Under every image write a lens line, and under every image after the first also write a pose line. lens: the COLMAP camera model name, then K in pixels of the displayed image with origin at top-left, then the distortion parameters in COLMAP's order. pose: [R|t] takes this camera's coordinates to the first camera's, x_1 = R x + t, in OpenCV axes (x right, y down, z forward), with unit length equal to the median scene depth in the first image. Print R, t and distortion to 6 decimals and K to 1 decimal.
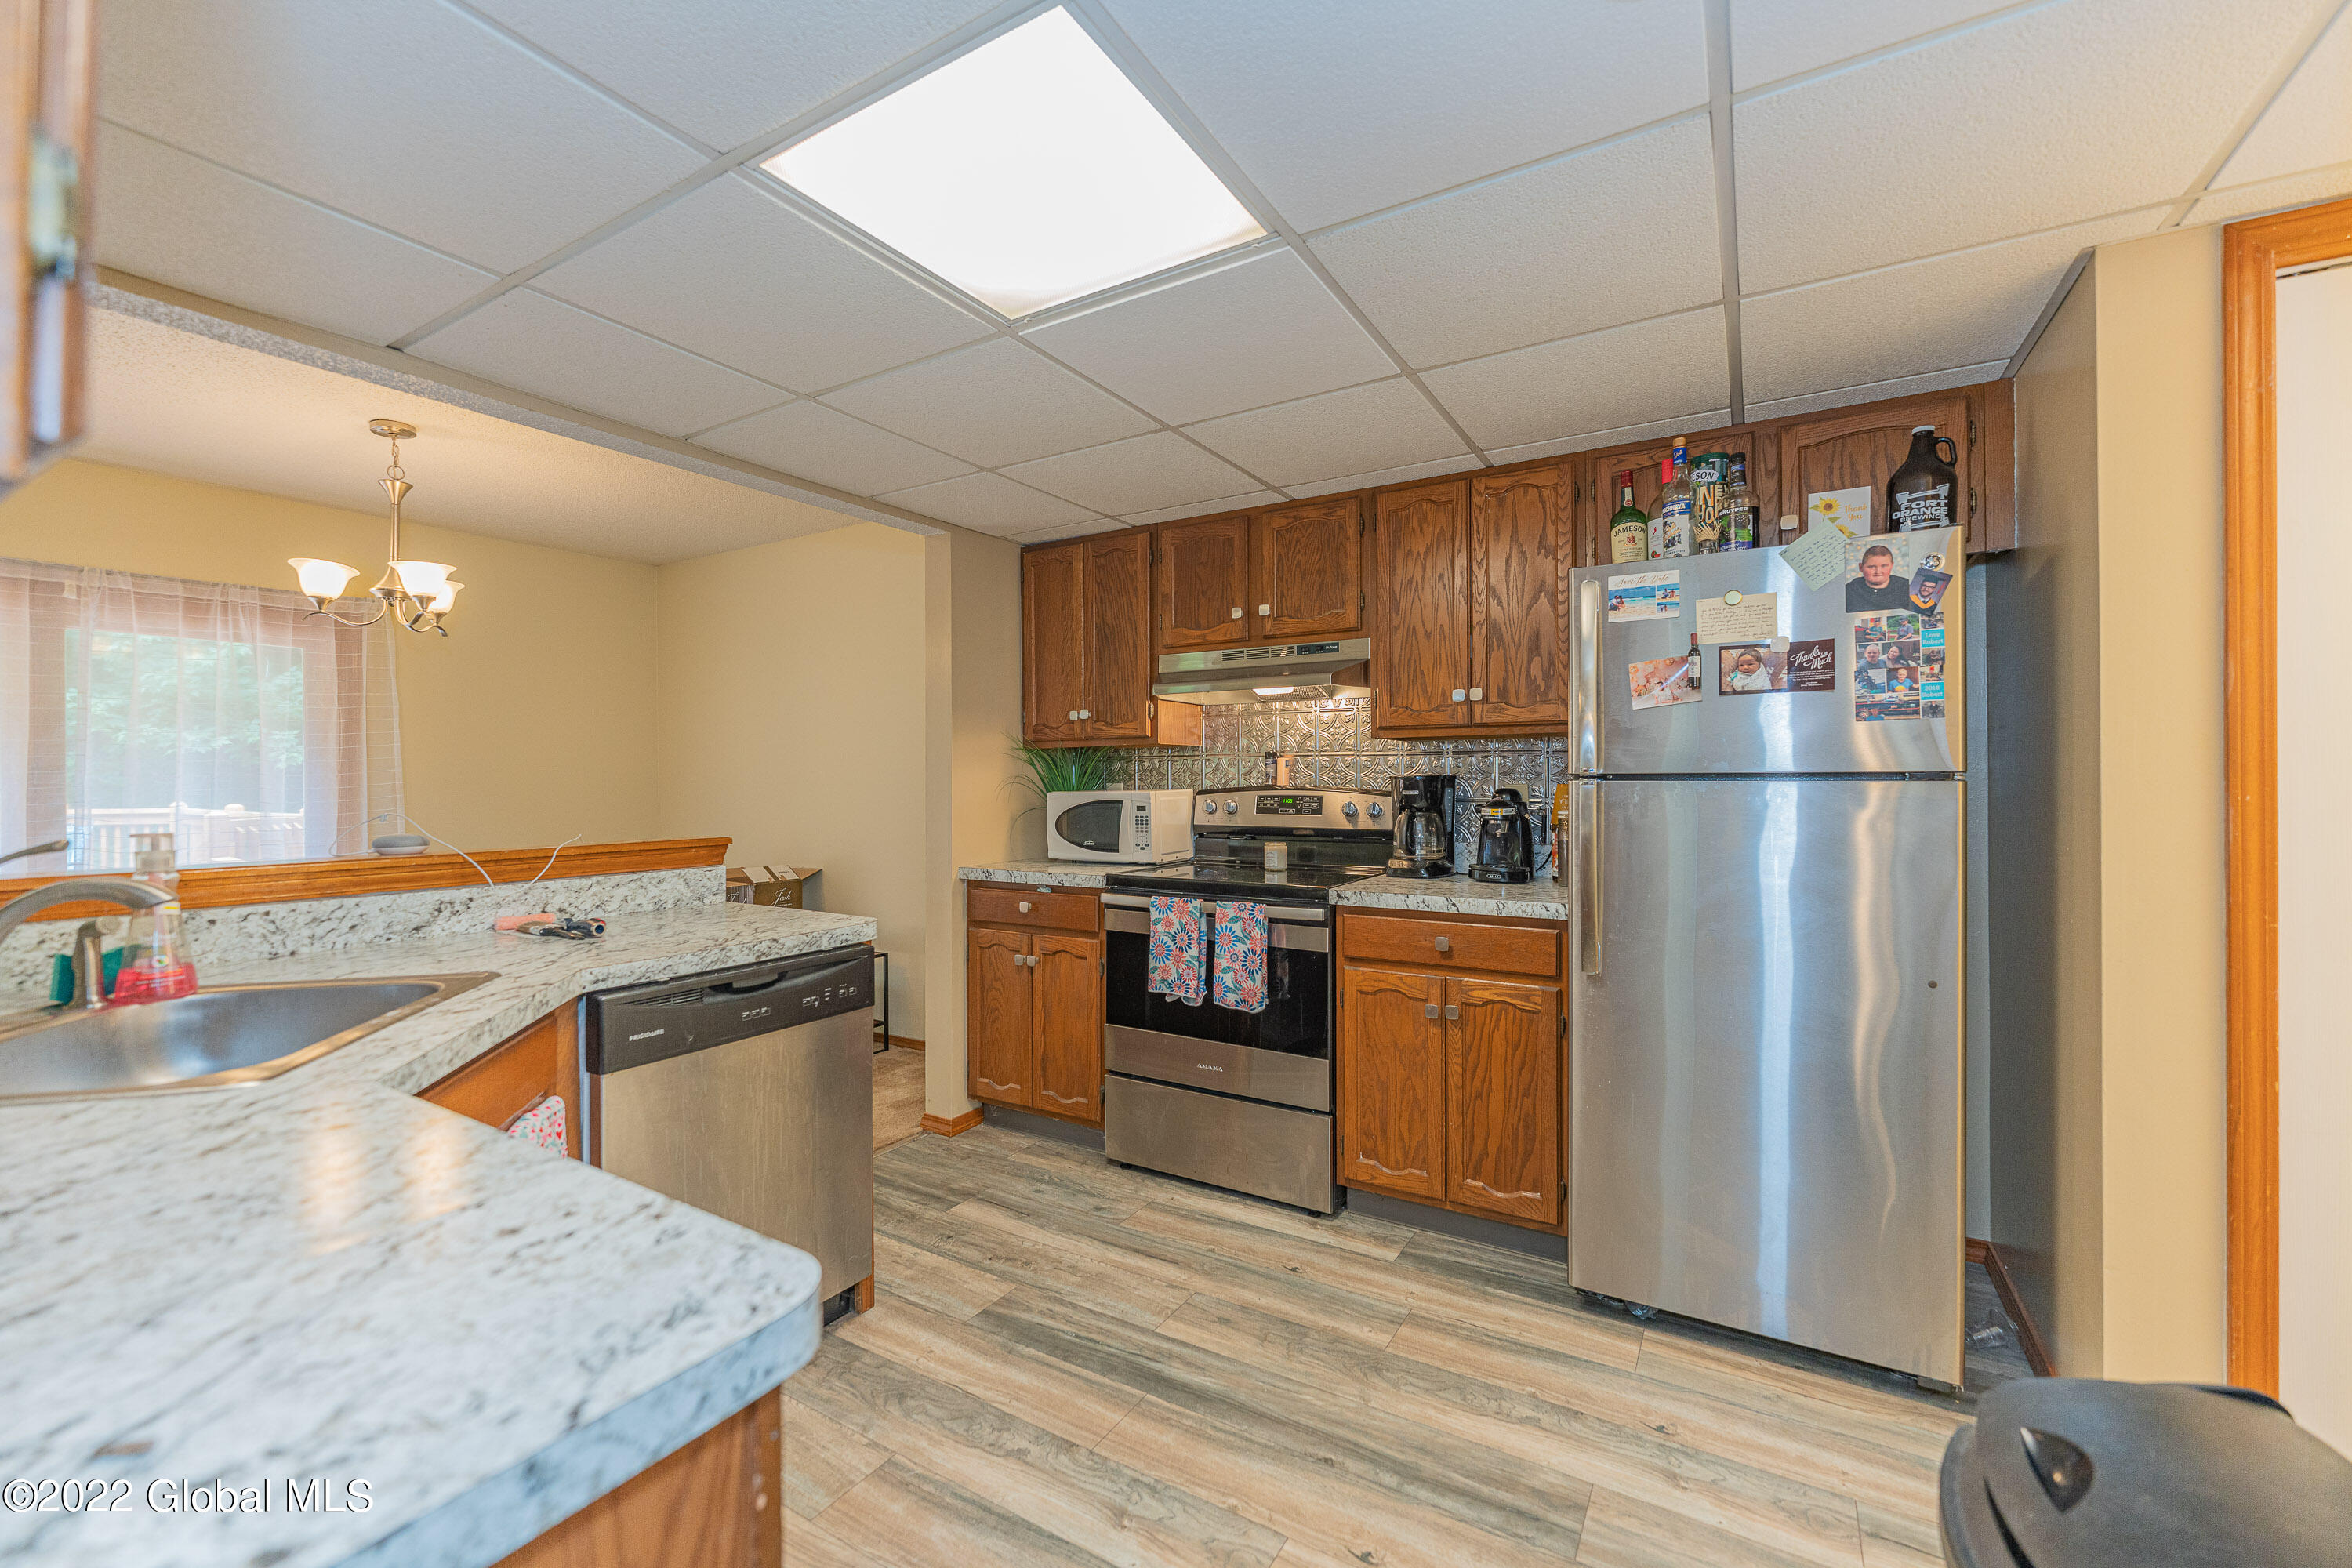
lens RADIAL K [[956.9, 0, 1173.4], [0, 956.9, 776.4], [0, 0, 1]] dist [-0.001969, -0.000276]
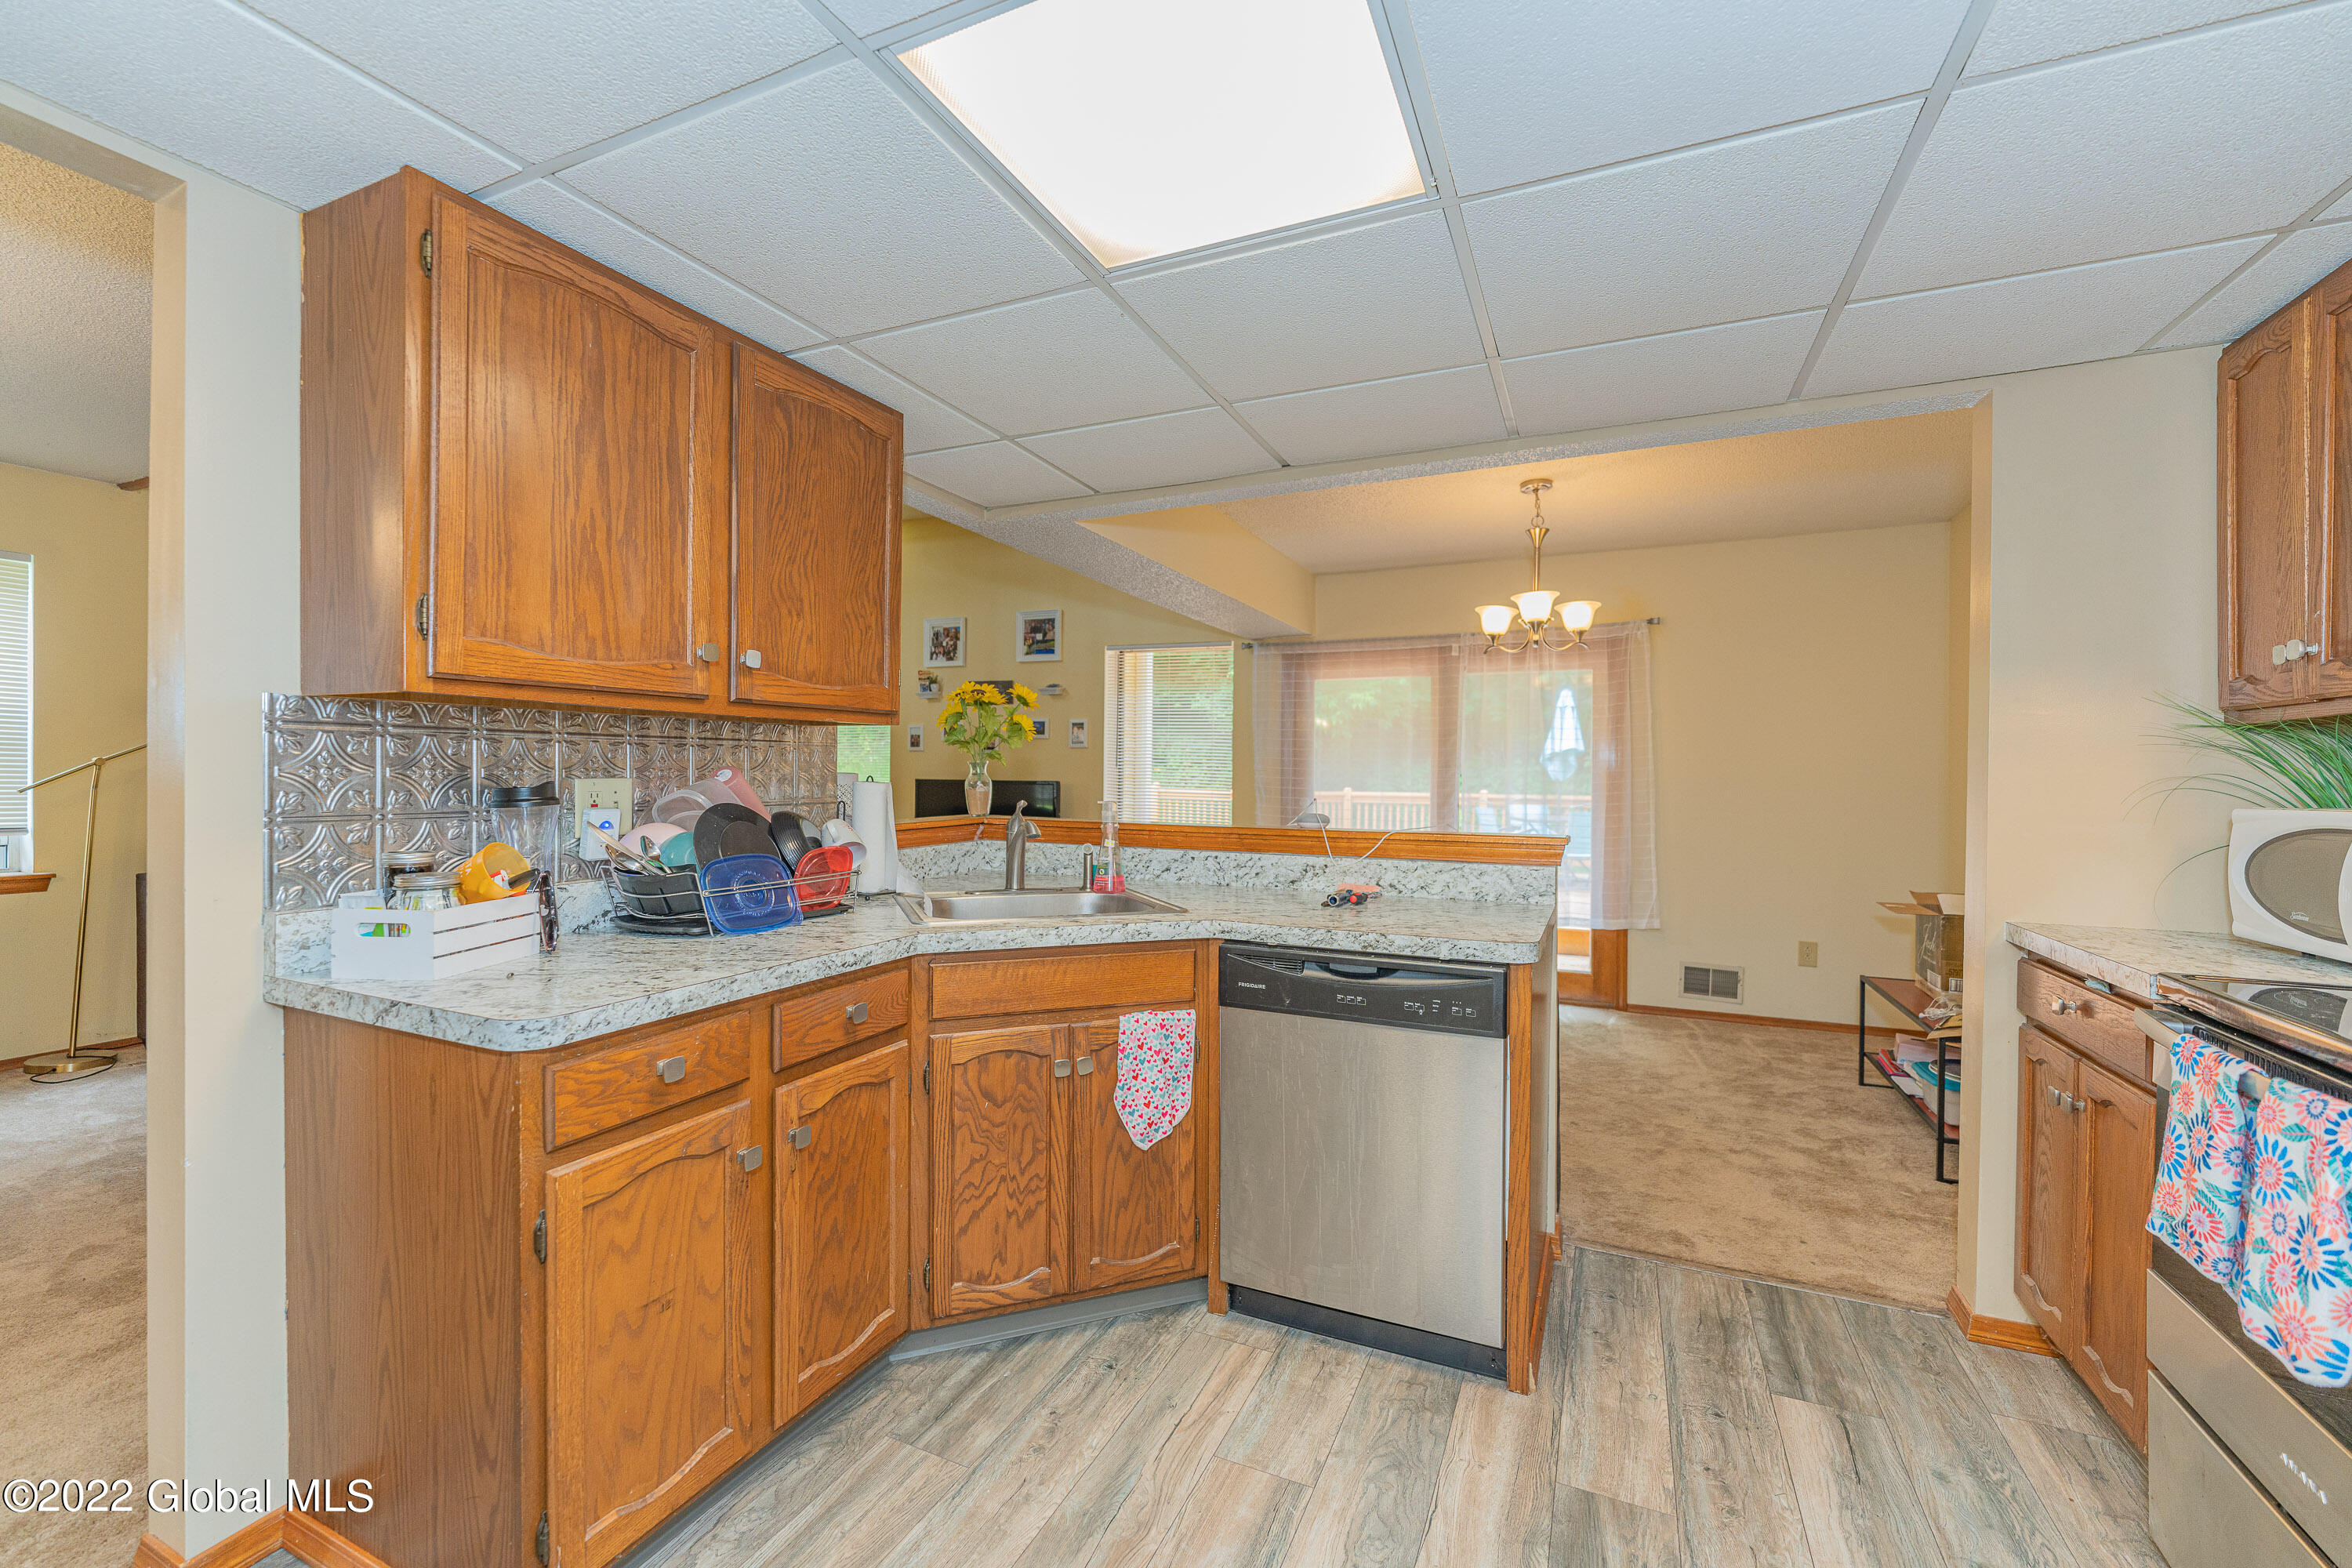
lens RADIAL K [[956.9, 0, 1173.4], [0, 956.9, 776.4], [0, 0, 1]] dist [-0.001969, -0.000276]
pose [[0.124190, 0.007683, -0.992229, 0.450427], [-0.006463, 0.999955, 0.006934, -0.000875], [0.992237, 0.005551, 0.124234, 0.533112]]
